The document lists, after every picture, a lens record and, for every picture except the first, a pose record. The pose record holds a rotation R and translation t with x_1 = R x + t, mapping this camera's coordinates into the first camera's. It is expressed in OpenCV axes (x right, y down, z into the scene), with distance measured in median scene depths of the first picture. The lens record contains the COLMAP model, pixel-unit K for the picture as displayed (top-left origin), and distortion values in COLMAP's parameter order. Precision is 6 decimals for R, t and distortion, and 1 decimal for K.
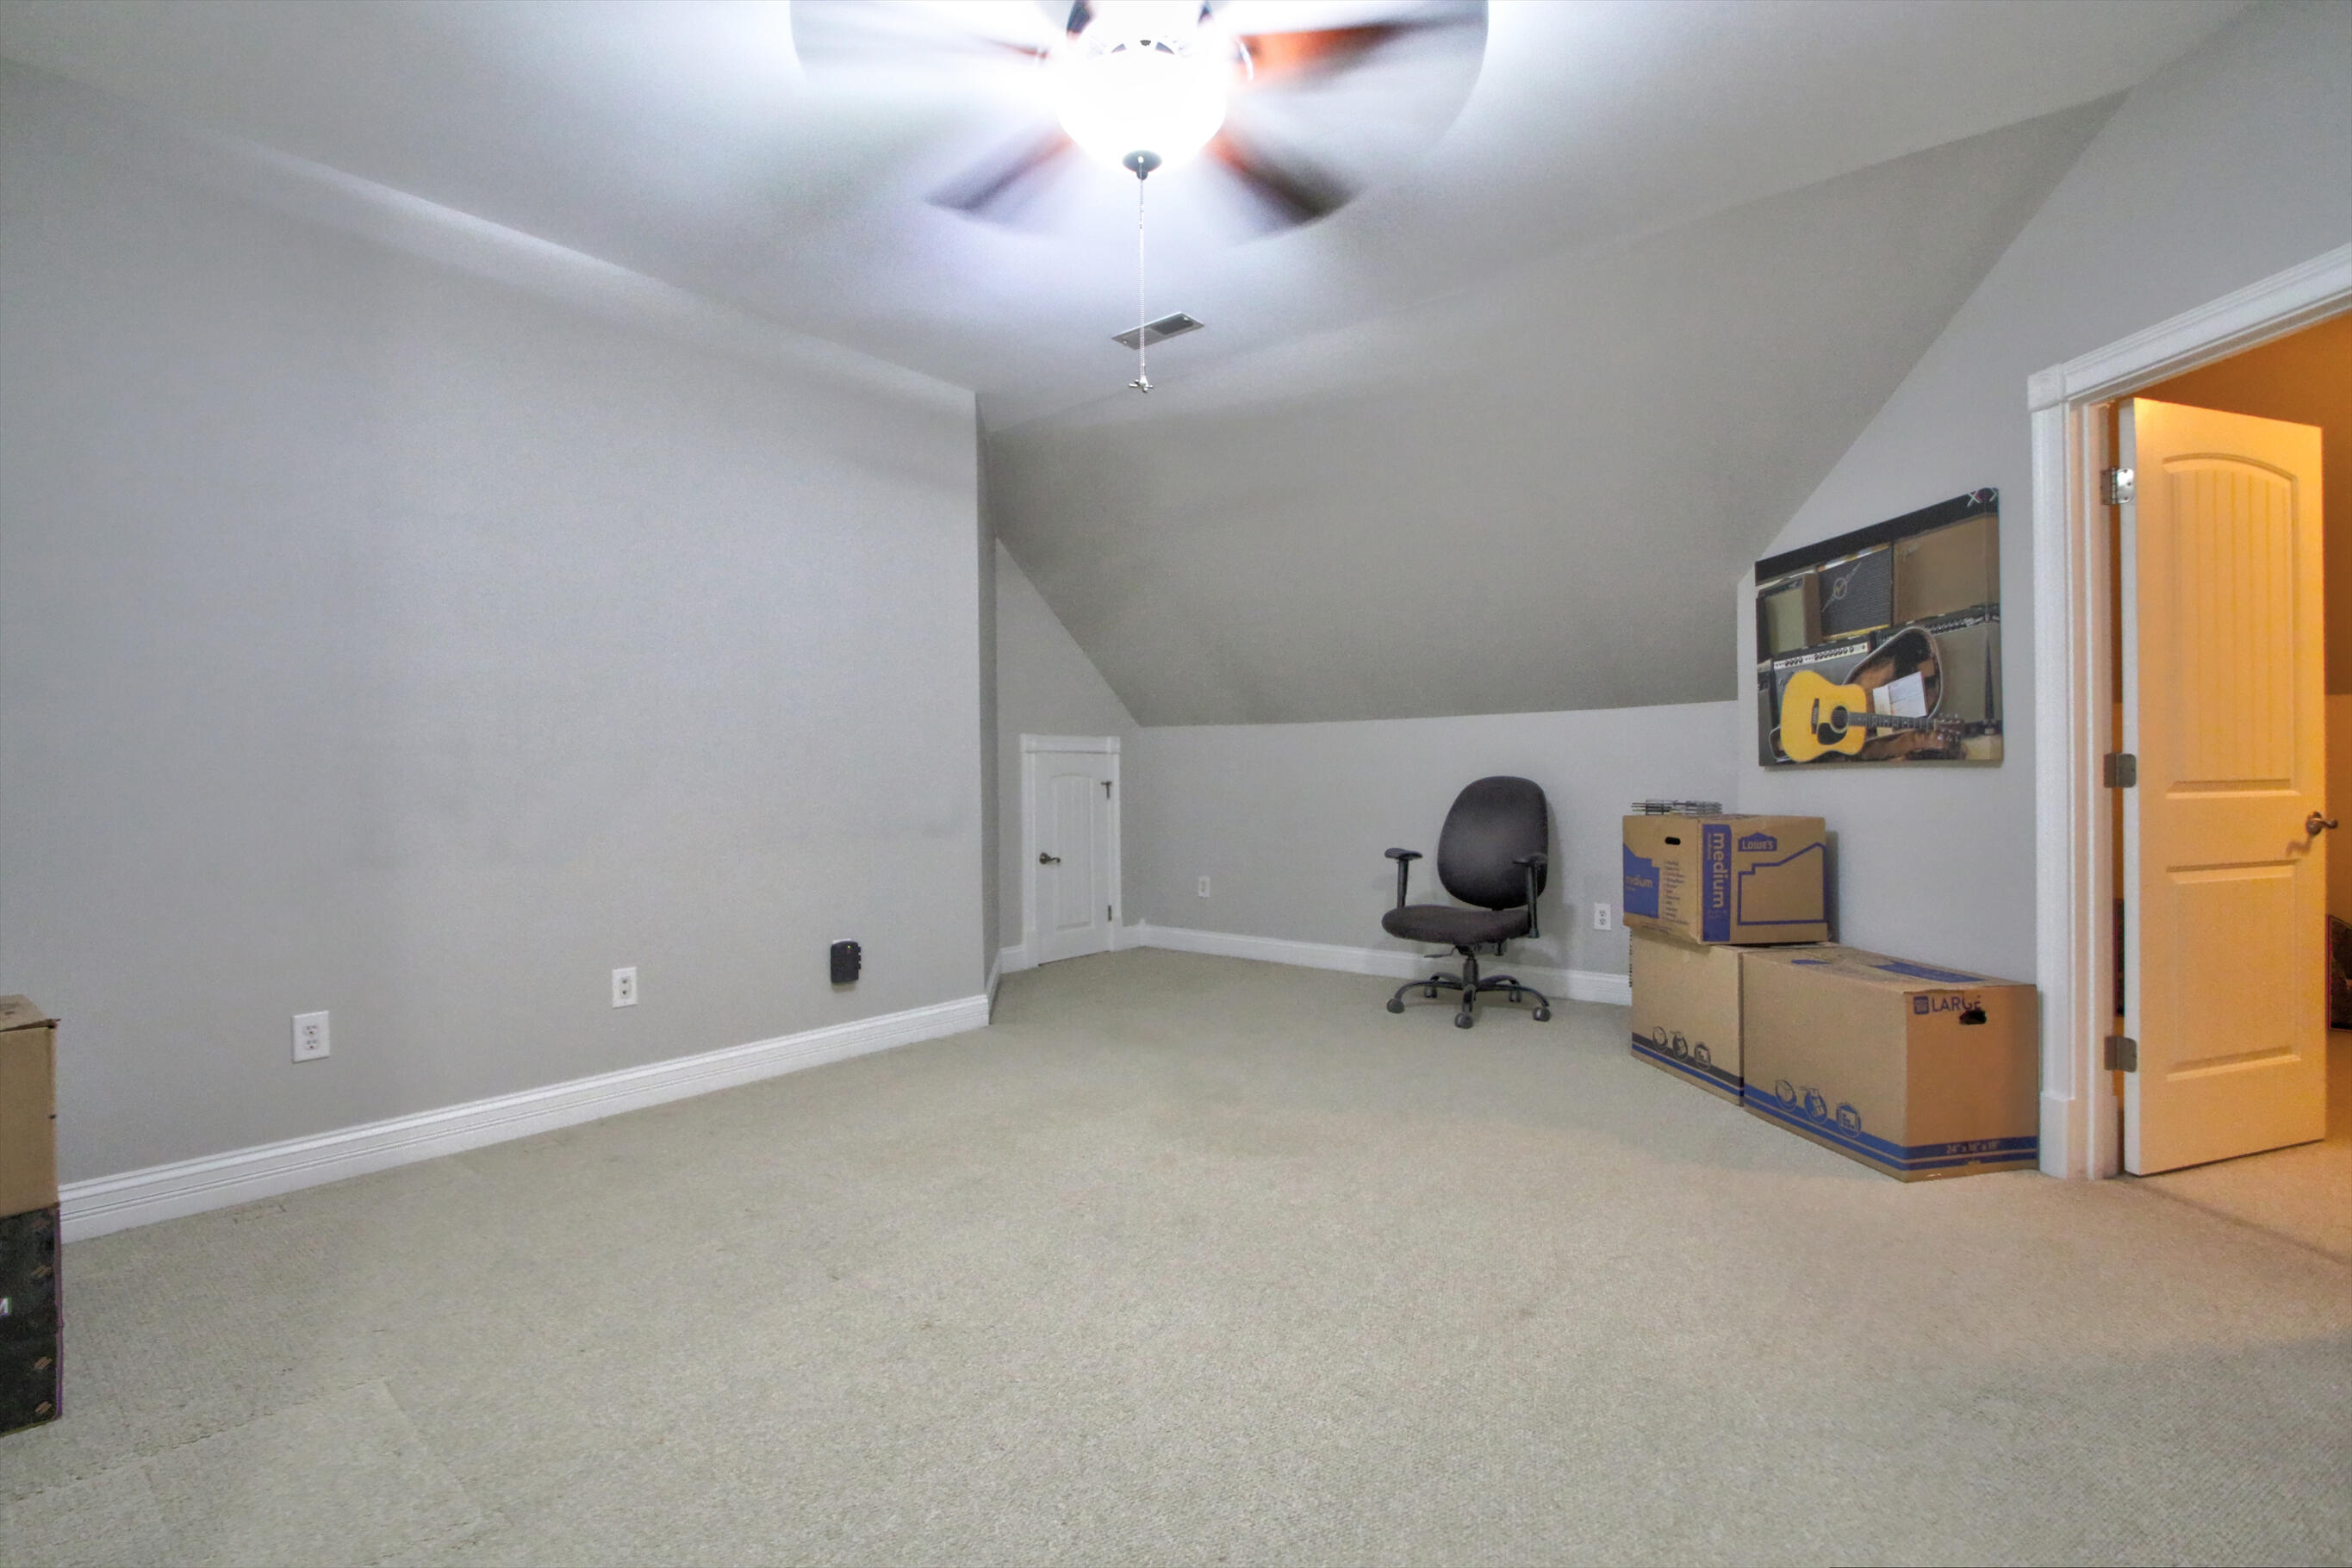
lens RADIAL K [[1085.0, 0, 1177.5], [0, 1085.0, 791.9], [0, 0, 1]] dist [-0.001880, -0.000635]
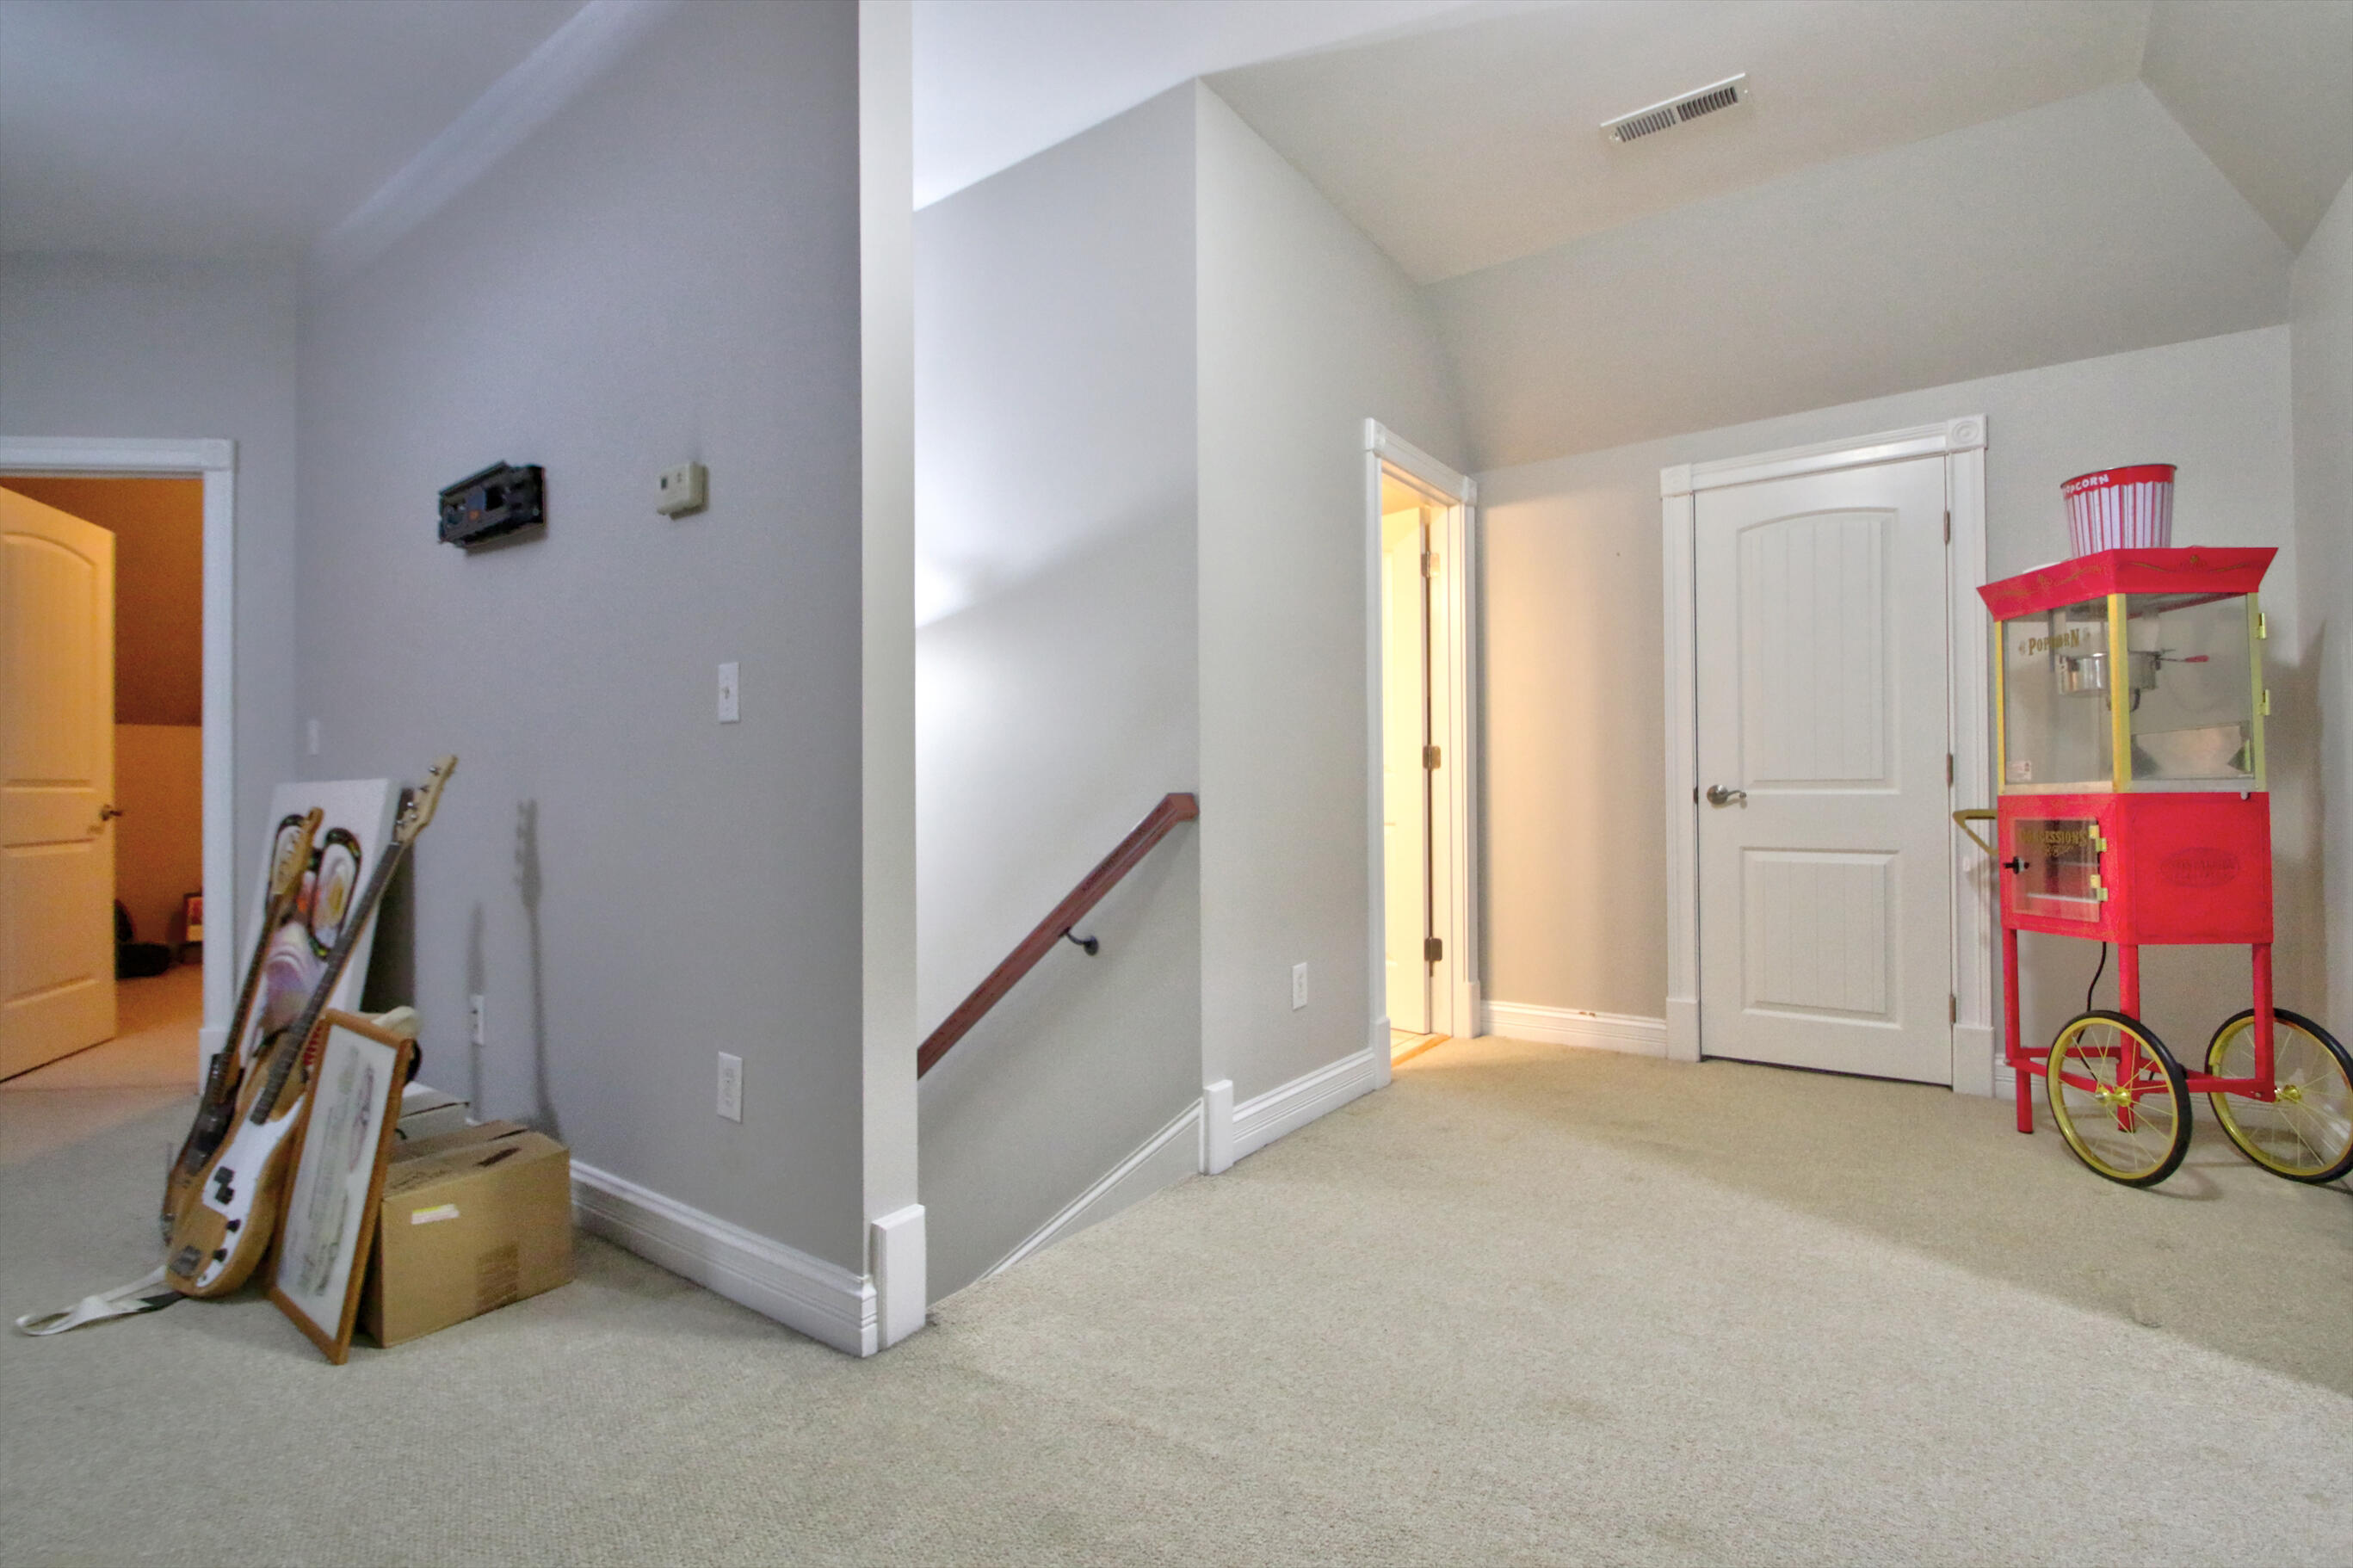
lens RADIAL K [[1085.4, 0, 1182.7], [0, 1085.4, 783.3], [0, 0, 1]] dist [-0.001880, -0.000635]
pose [[-0.065739, 0.021589, 0.997603, -0.434521], [0.018502, 0.999620, -0.020413, 0.045616], [-0.997665, 0.017116, -0.066114, -0.294809]]
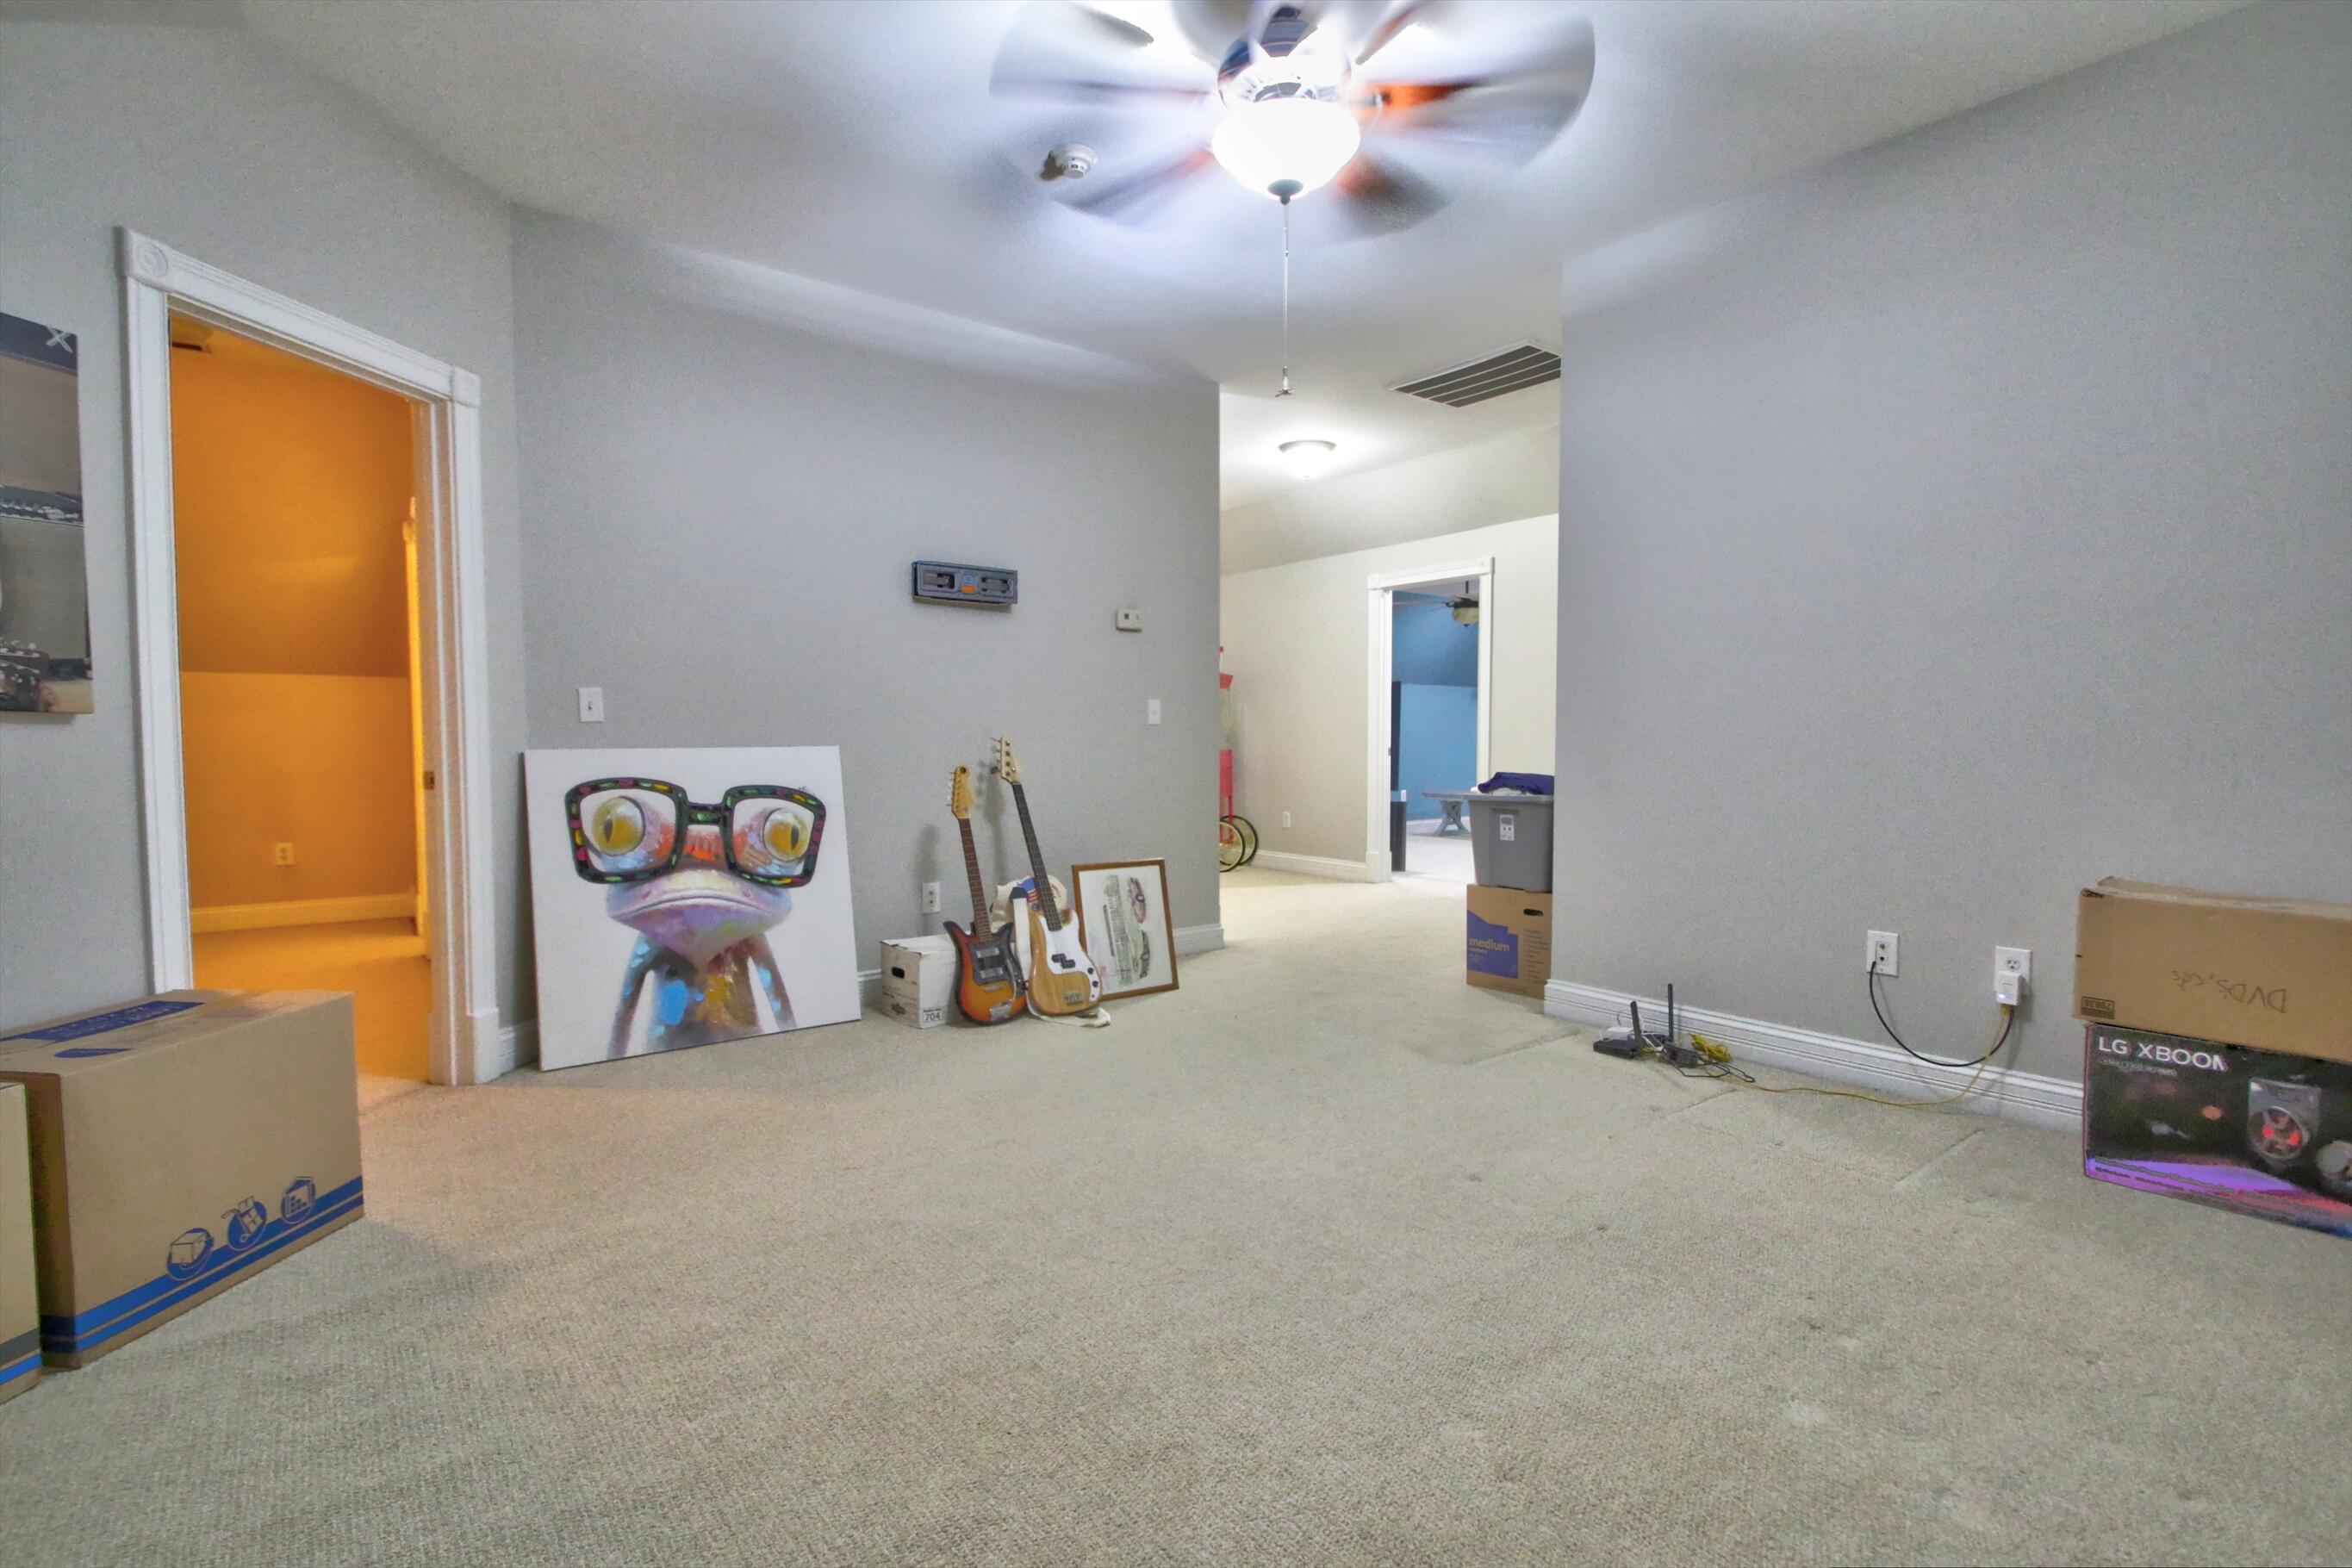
lens RADIAL K [[1085.0, 0, 1178.8], [0, 1085.0, 784.9], [0, 0, 1]] dist [-0.001880, -0.000635]
pose [[-0.969395, 0.004014, 0.245474, -0.147972], [0.017267, 0.998505, 0.051862, -0.006966], [-0.244899, 0.054513, -0.968015, 1.612475]]
